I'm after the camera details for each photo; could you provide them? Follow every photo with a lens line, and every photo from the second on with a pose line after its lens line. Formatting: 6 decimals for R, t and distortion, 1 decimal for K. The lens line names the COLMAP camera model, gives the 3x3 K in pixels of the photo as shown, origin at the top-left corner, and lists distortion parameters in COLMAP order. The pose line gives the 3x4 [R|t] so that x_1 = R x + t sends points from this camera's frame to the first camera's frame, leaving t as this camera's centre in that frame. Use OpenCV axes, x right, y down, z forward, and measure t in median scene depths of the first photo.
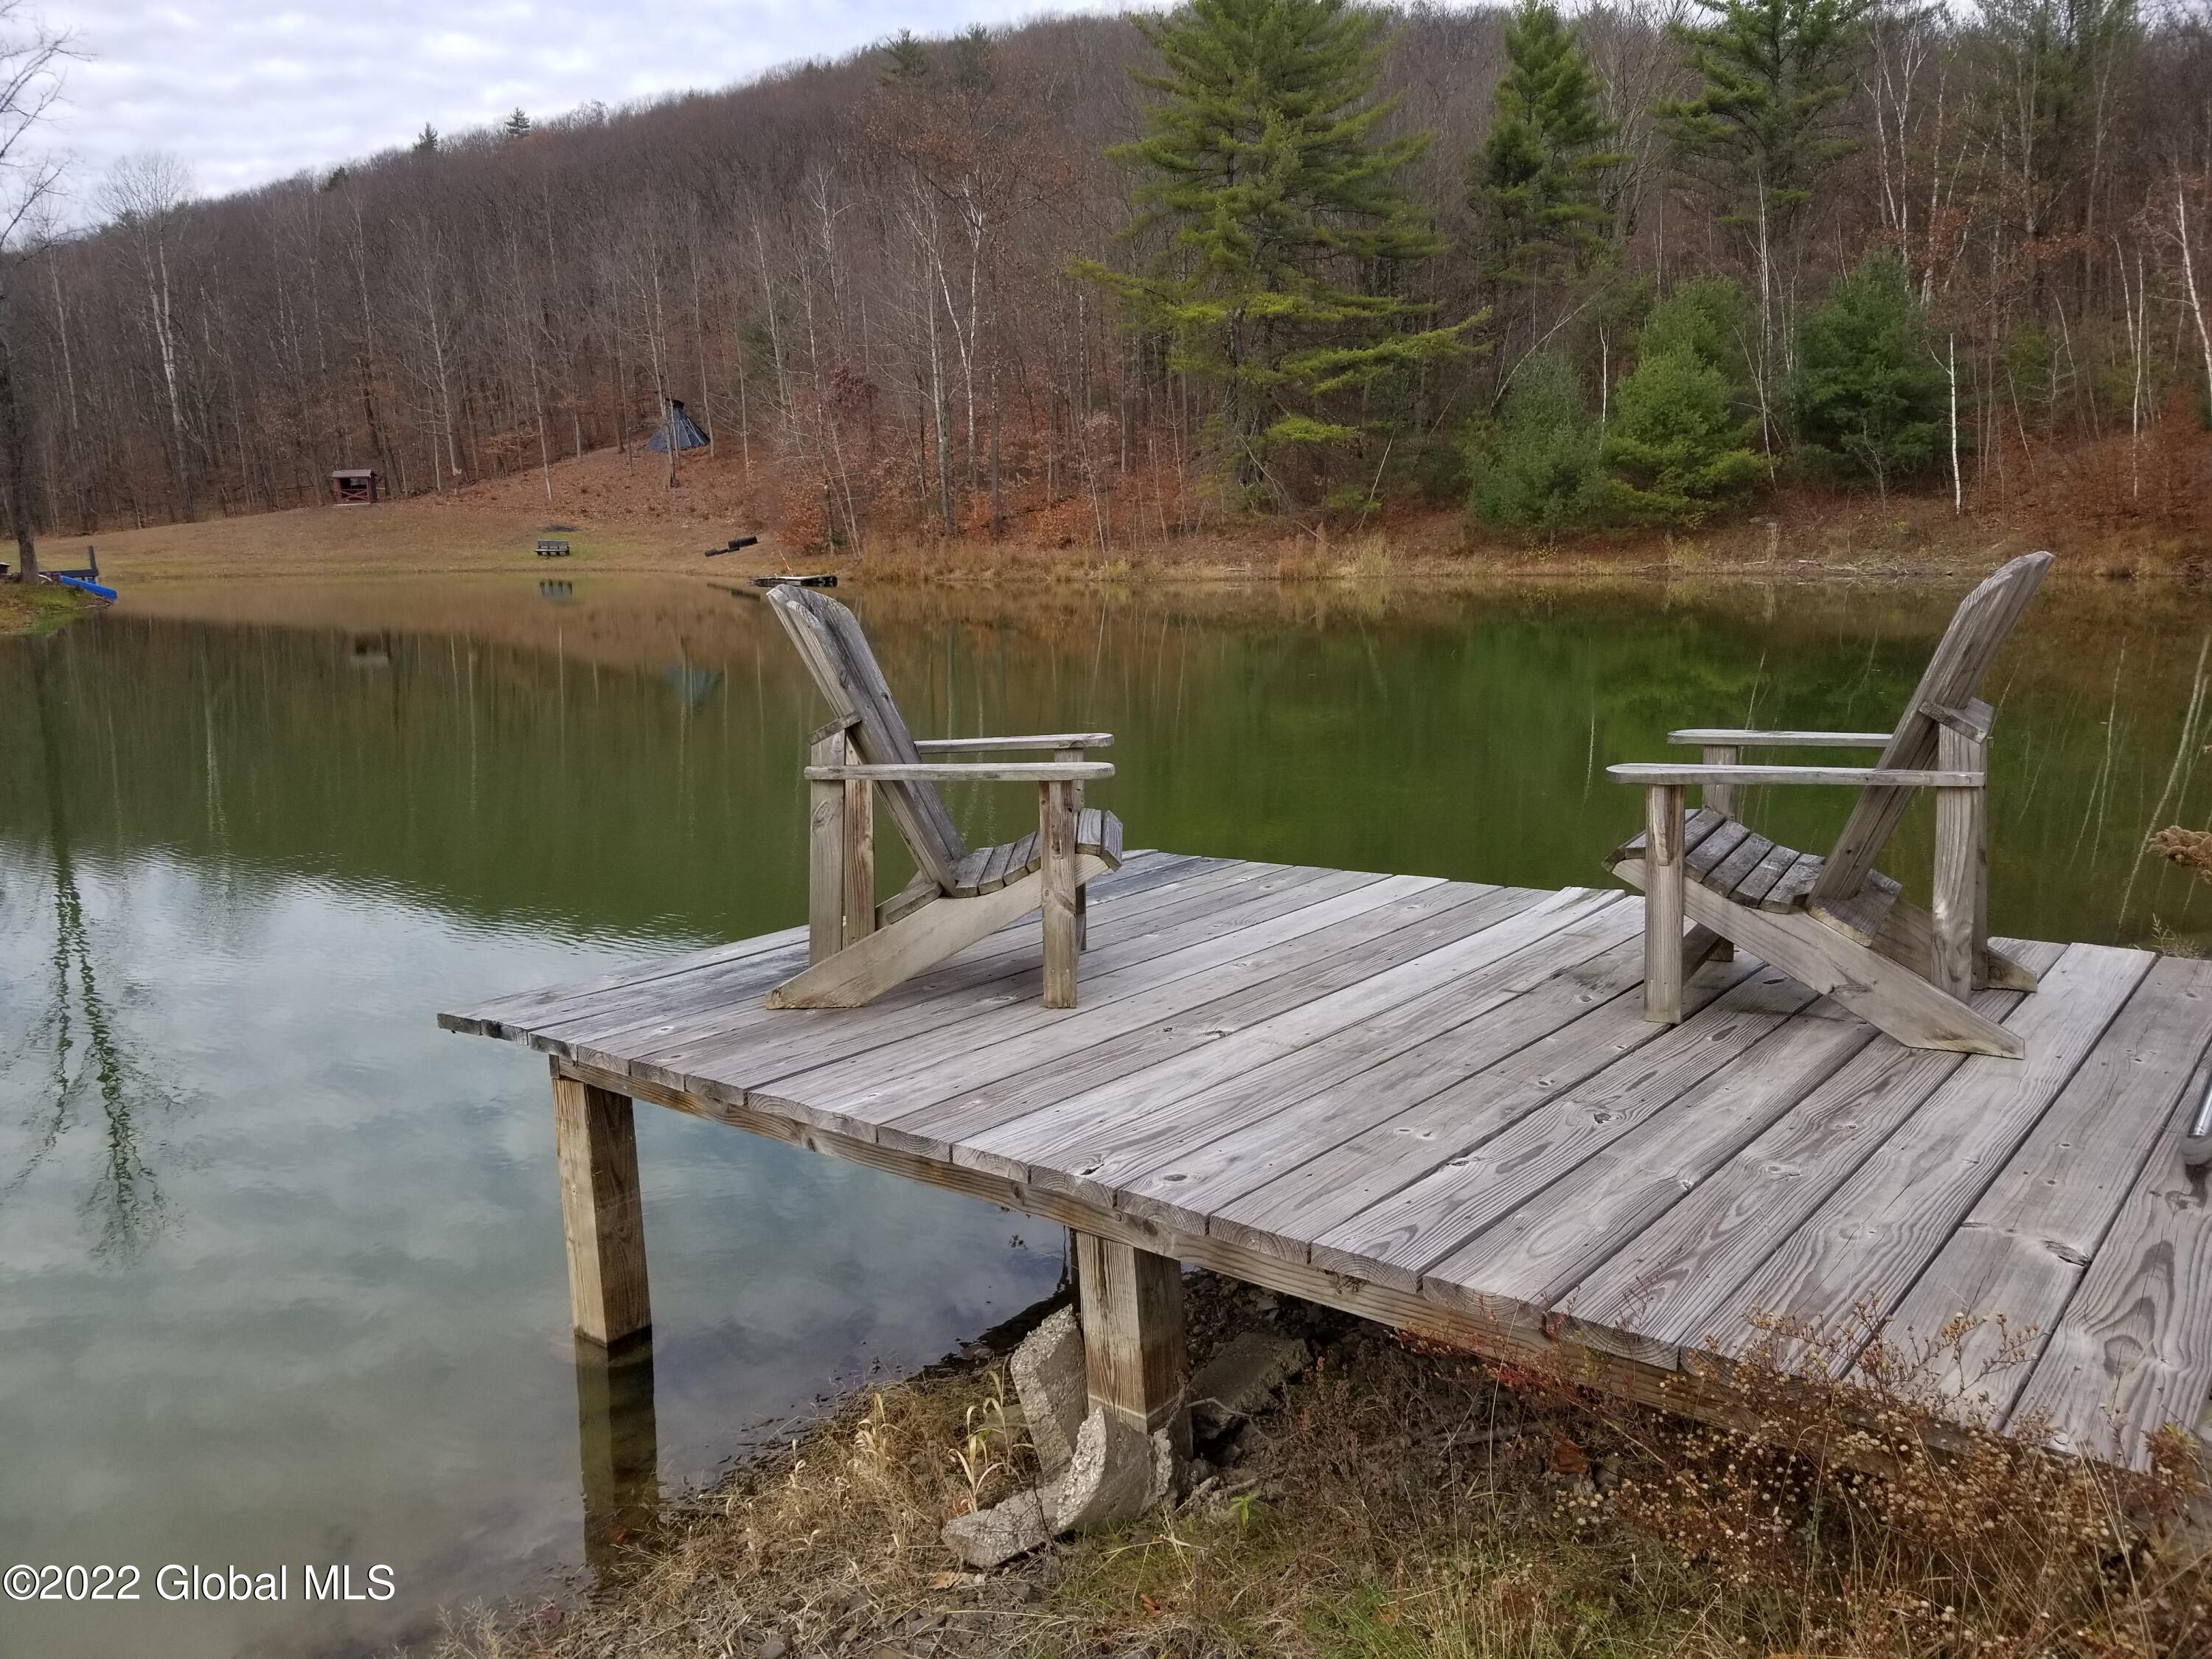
lens RADIAL K [[1649.5, 0, 1106.0], [0, 1649.5, 829.5], [0, 0, 1]] dist [-0.035922, -0.006460]
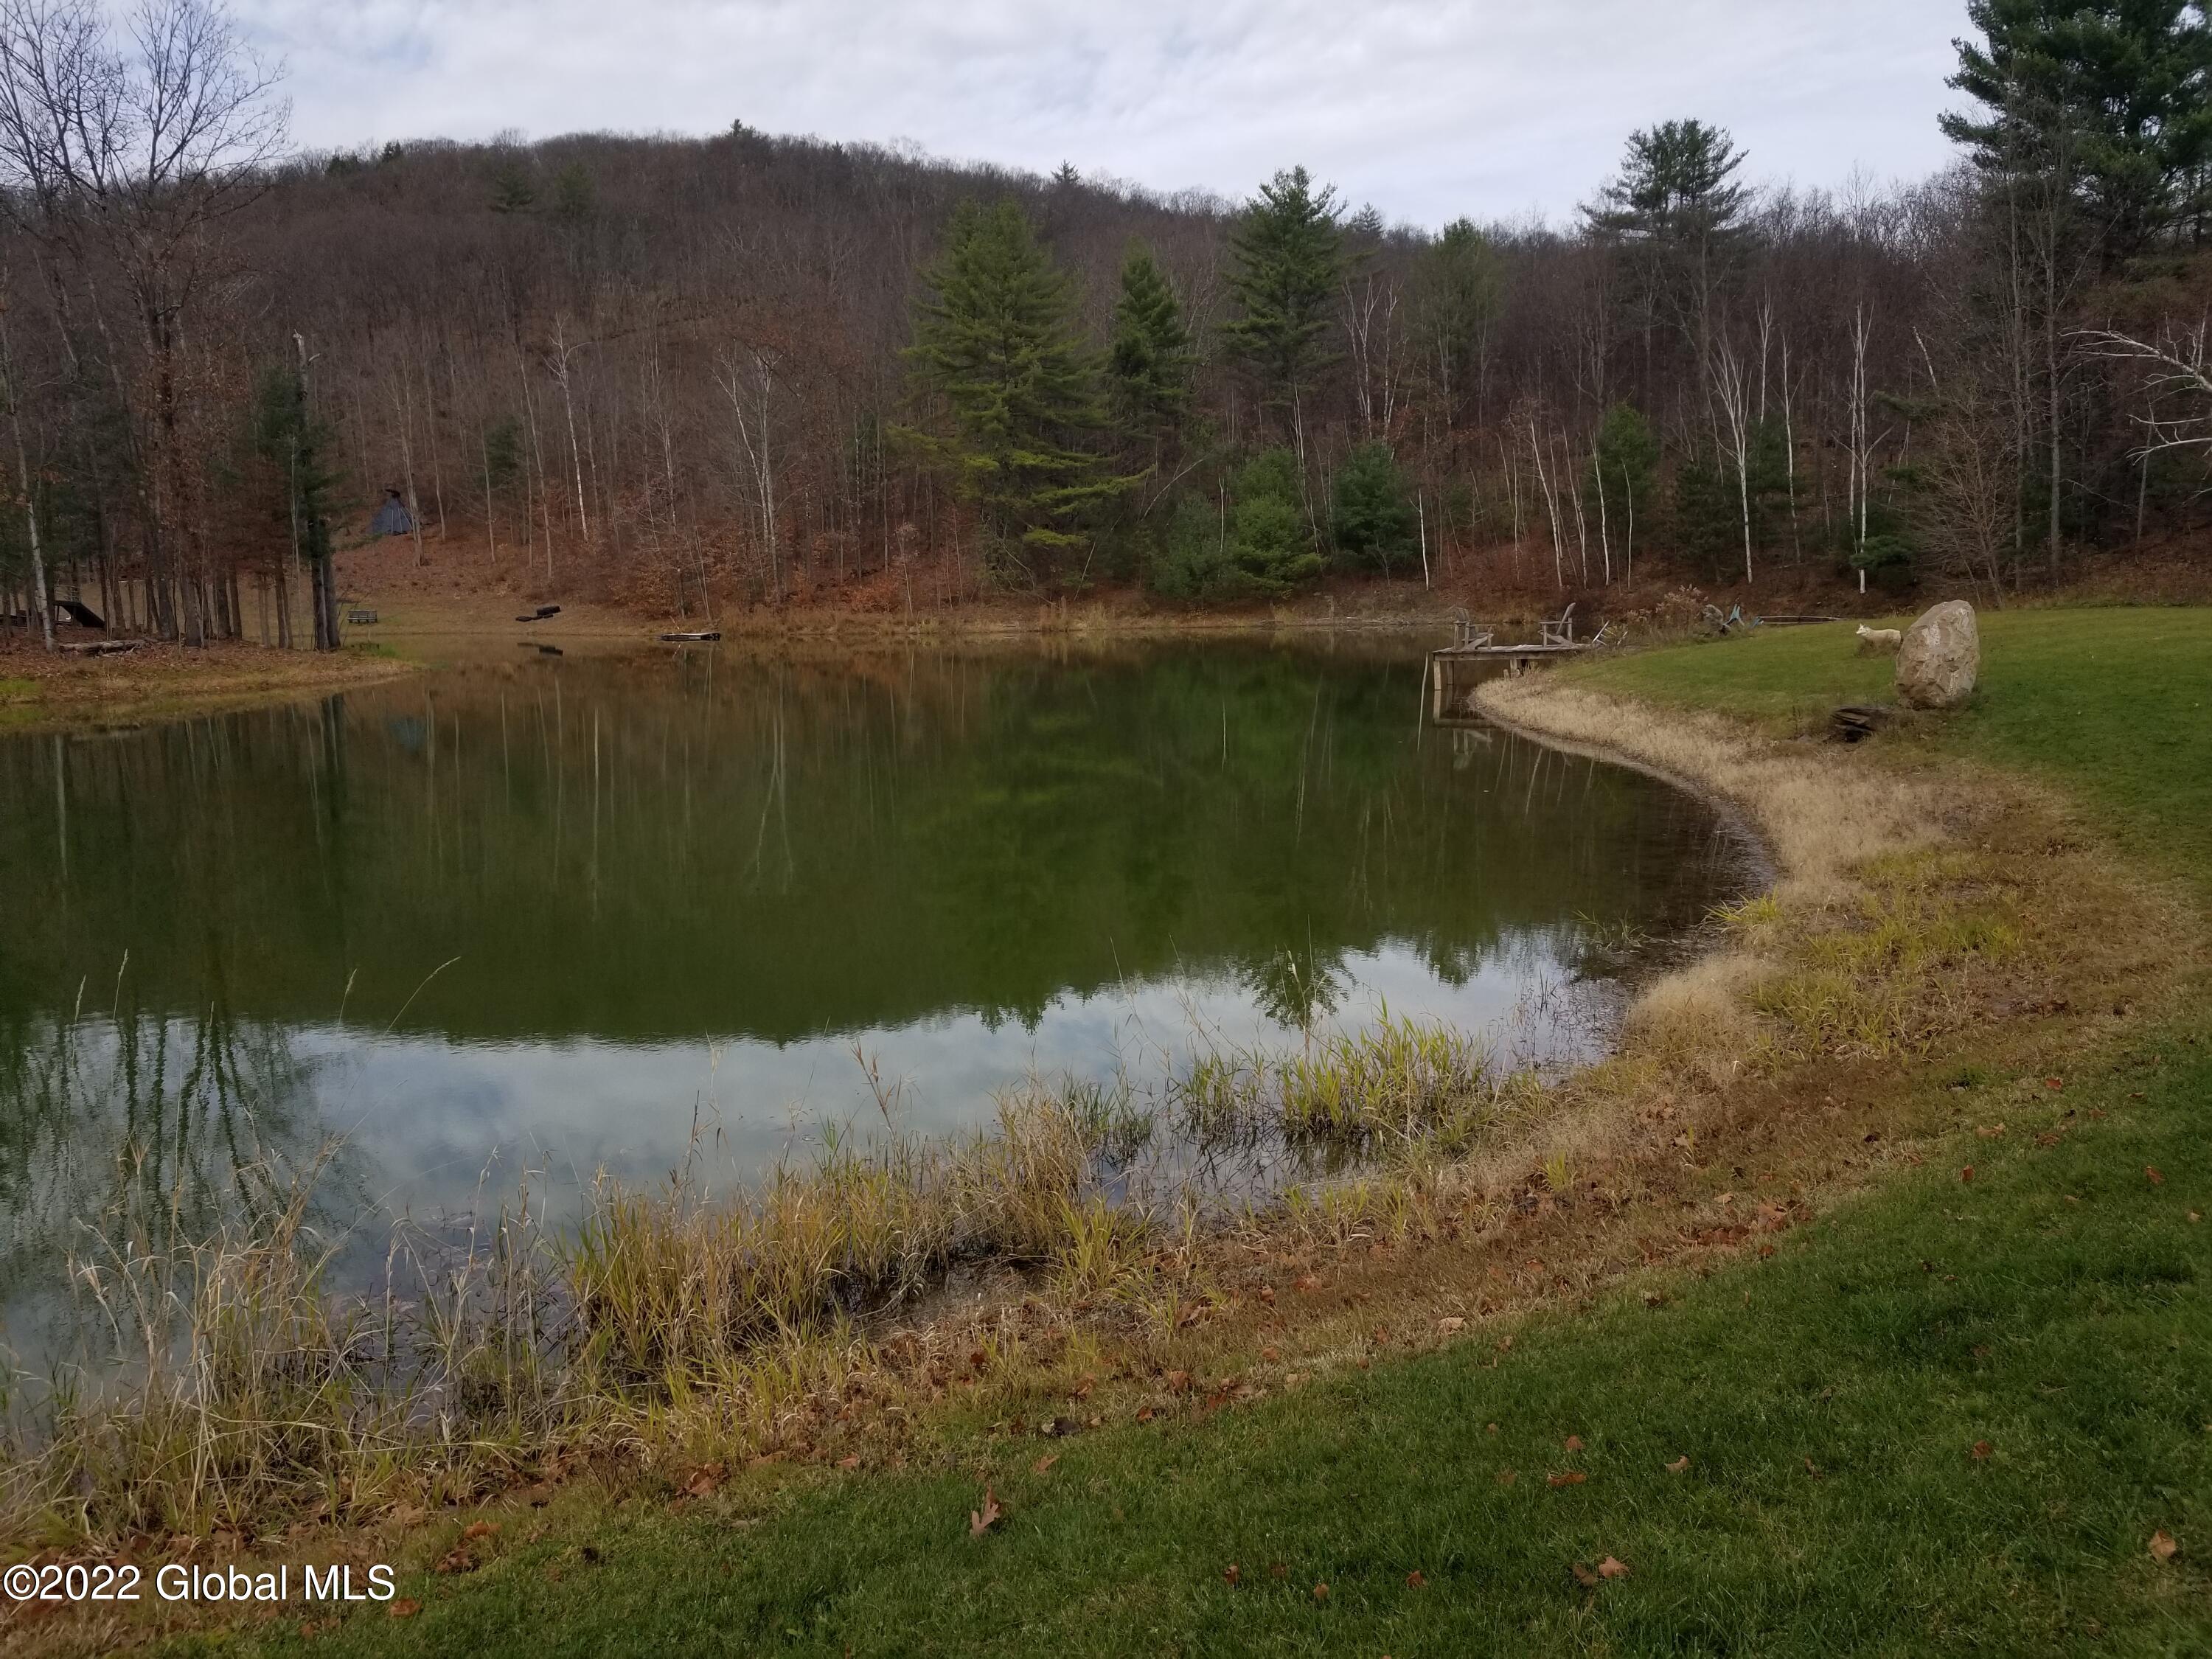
lens RADIAL K [[1689.8, 0, 1068.7], [0, 1689.8, 820.4], [0, 0, 1]] dist [-0.002675, -0.046779]
pose [[0.947699, -0.038678, 0.316815, -0.390575], [0.055947, 0.997392, -0.045591, 0.104495], [-0.314225, 0.060931, 0.947391, -0.533912]]
